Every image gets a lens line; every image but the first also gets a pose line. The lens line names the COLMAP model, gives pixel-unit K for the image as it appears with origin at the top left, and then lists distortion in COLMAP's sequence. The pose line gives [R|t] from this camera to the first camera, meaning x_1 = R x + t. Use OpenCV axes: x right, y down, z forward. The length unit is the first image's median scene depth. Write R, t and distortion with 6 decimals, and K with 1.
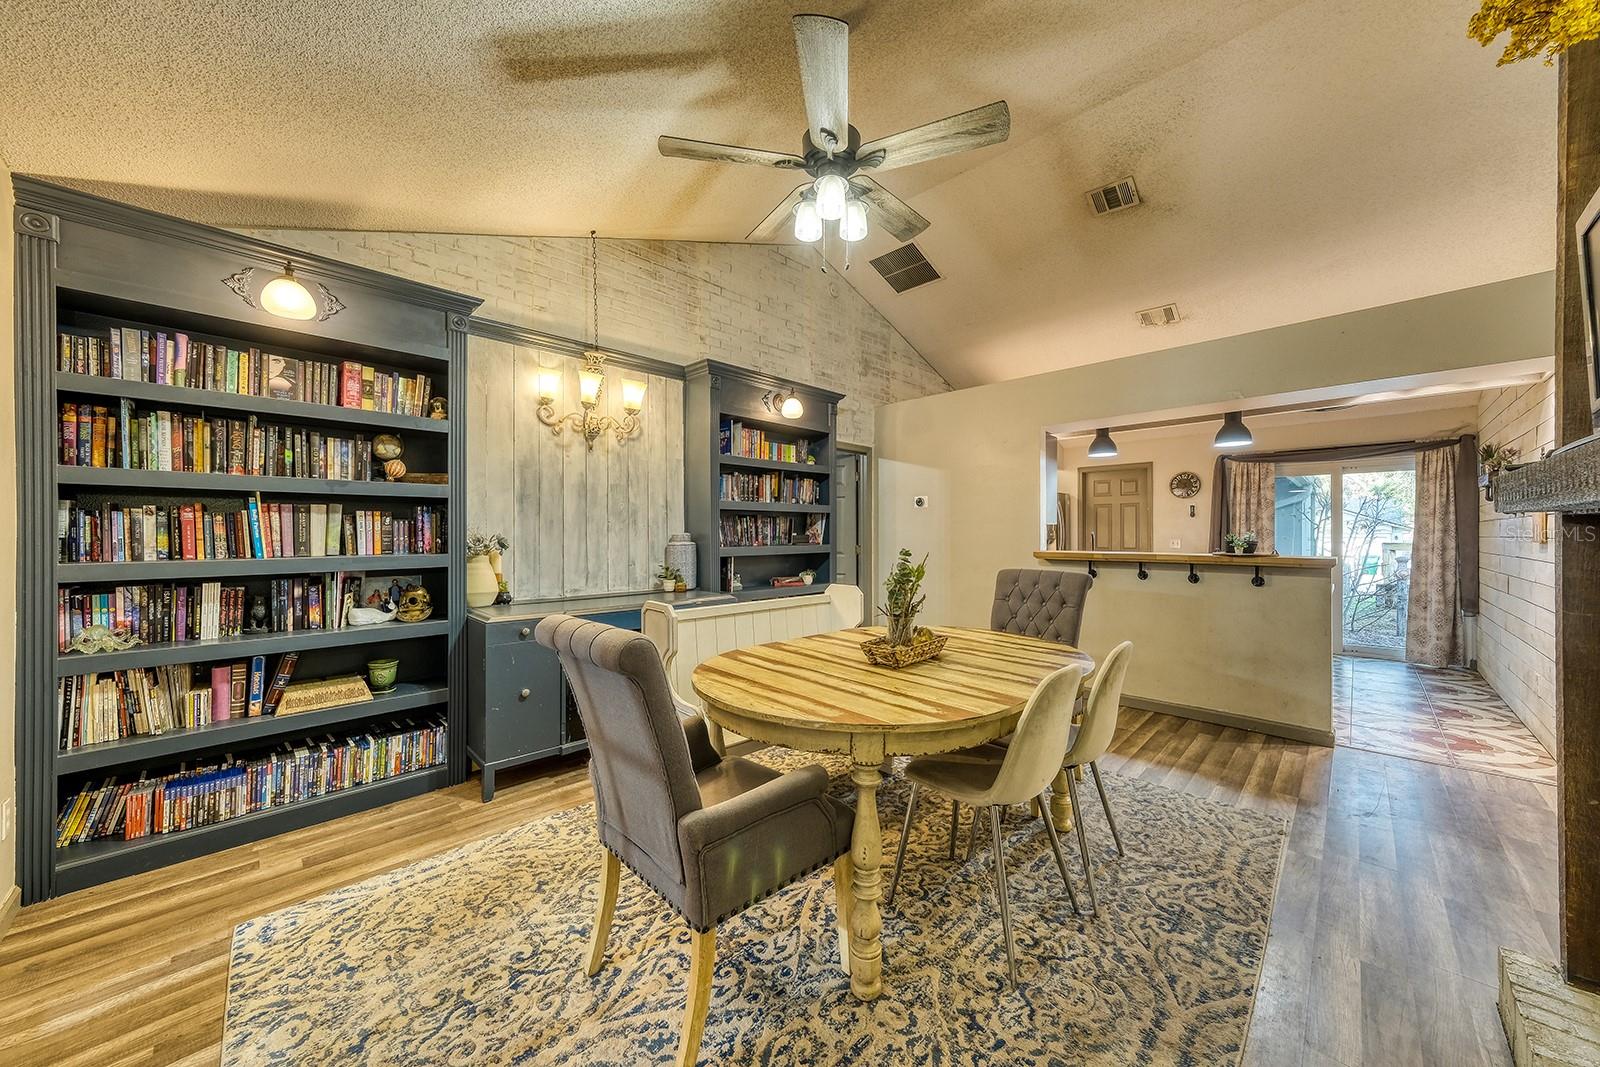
lens RADIAL K [[573.3, 0, 815.3], [0, 573.3, 533.4], [0, 0, 1]] dist [0.000049, 0.000131]
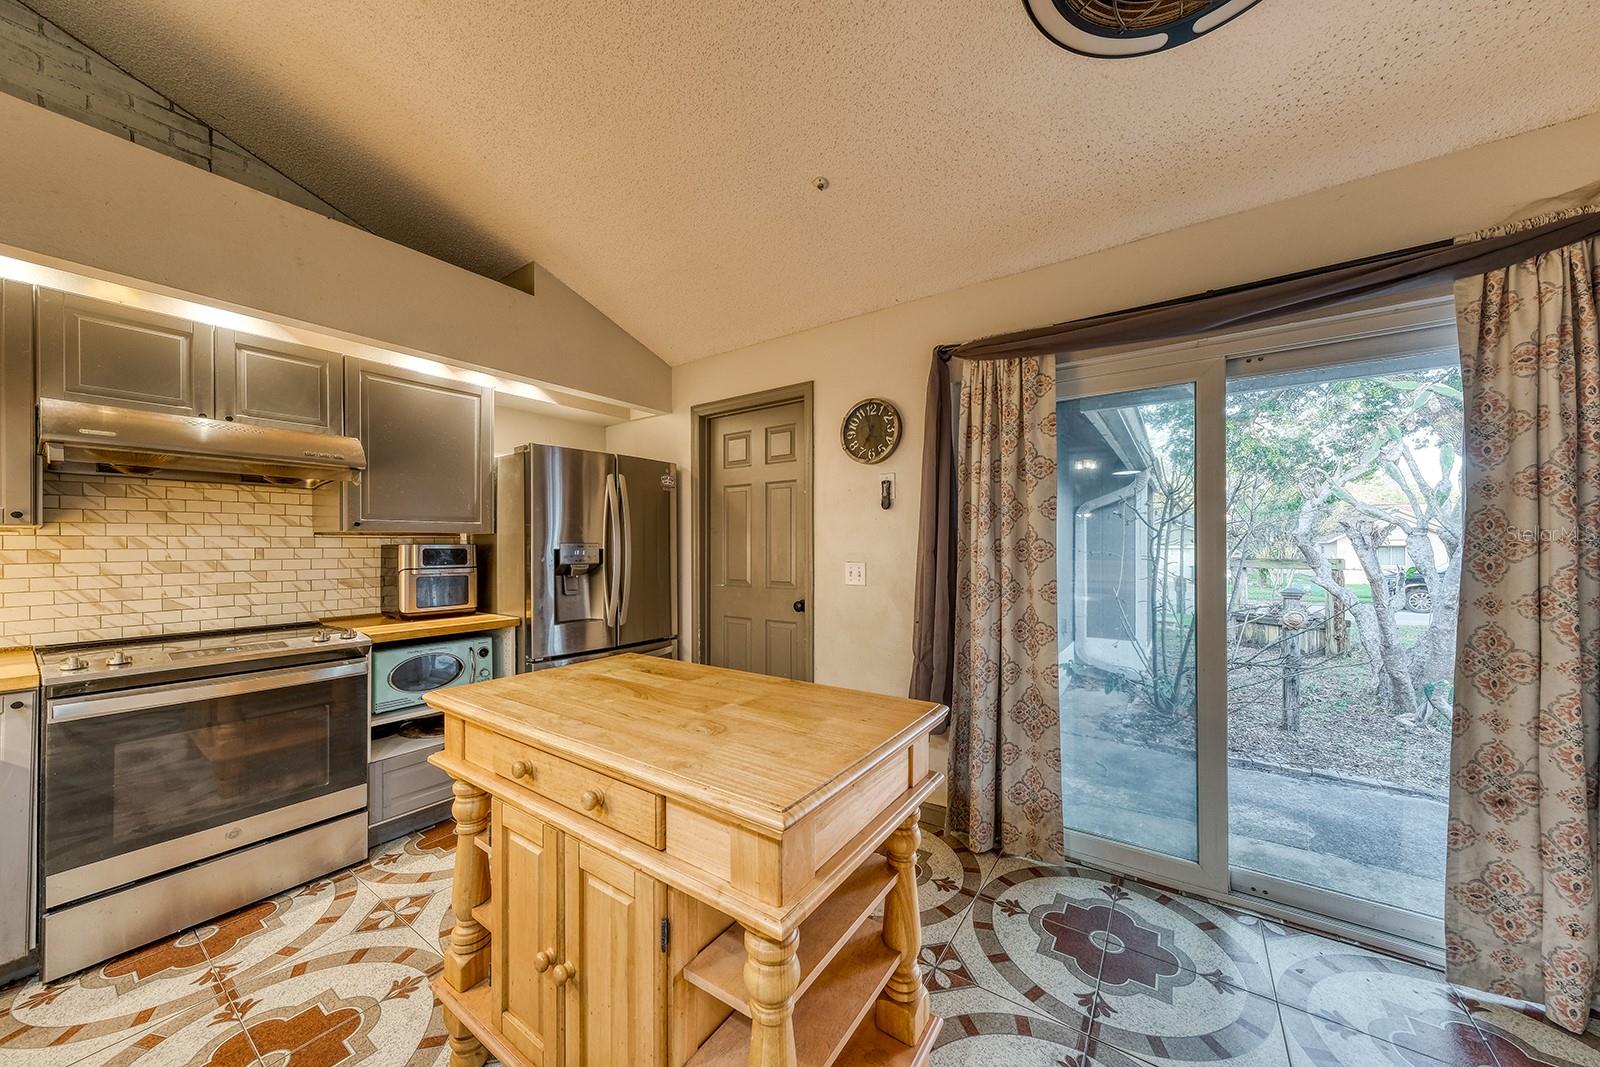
lens RADIAL K [[549.0, 0, 798.7], [0, 549.0, 528.4], [0, 0, 1]] dist [-0.000731, 0.000007]
pose [[0.989171, 0.002432, 0.146747, 1.024530], [0.002144, 0.999517, -0.031012, -0.005760], [-0.146751, 0.030990, 0.988688, 1.188111]]
